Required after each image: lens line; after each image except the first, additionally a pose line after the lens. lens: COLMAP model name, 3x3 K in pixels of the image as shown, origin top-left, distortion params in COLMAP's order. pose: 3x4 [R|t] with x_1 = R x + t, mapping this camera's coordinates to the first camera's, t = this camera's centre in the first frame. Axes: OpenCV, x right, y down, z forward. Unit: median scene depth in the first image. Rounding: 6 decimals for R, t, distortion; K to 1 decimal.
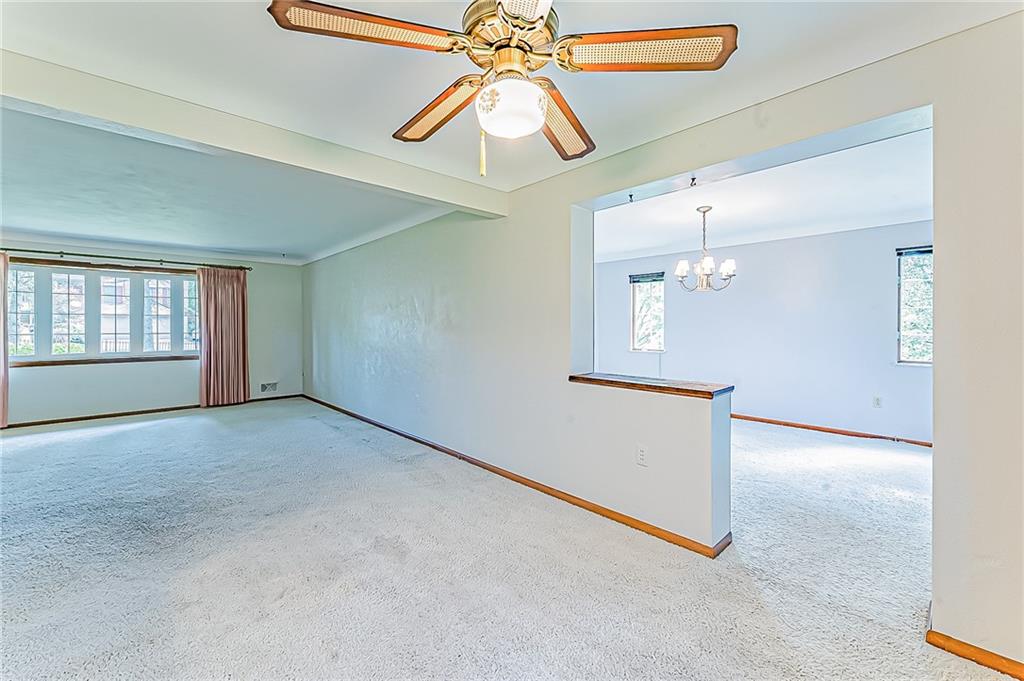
lens RADIAL K [[422.3, 0, 511.0], [0, 422.3, 330.3], [0, 0, 1]] dist [0.001785, 0.000160]
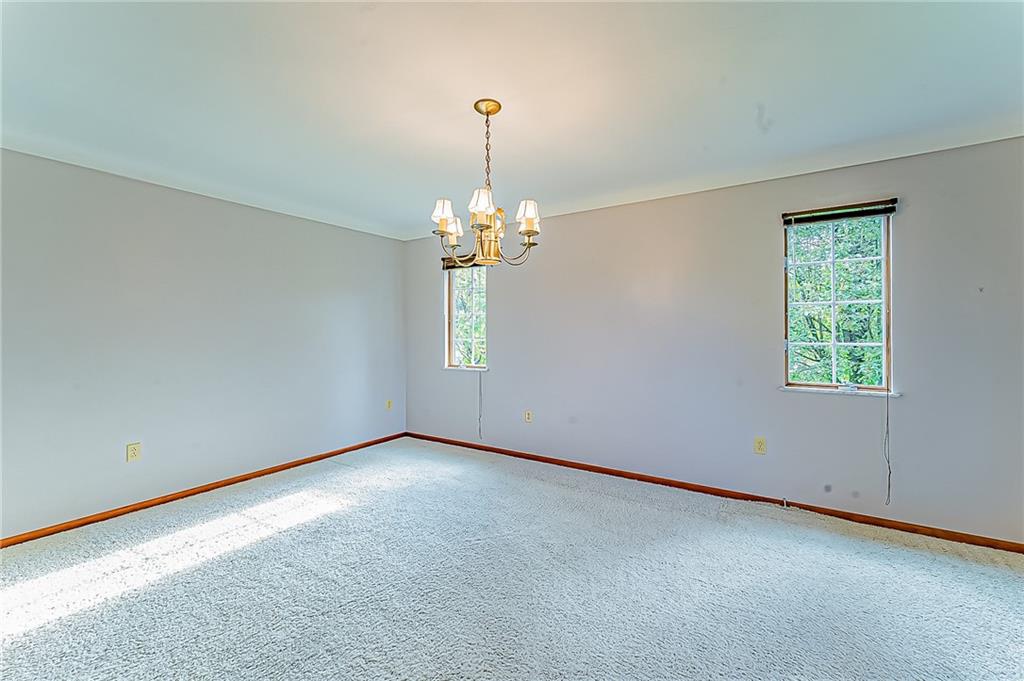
lens RADIAL K [[422.3, 0, 511.0], [0, 422.3, 330.3], [0, 0, 1]] dist [0.001785, 0.000160]
pose [[0.970571, -0.002048, 0.240808, 0.335965], [0.004801, 0.999930, -0.010847, -0.006161], [-0.240769, 0.011683, 0.970512, 0.458836]]
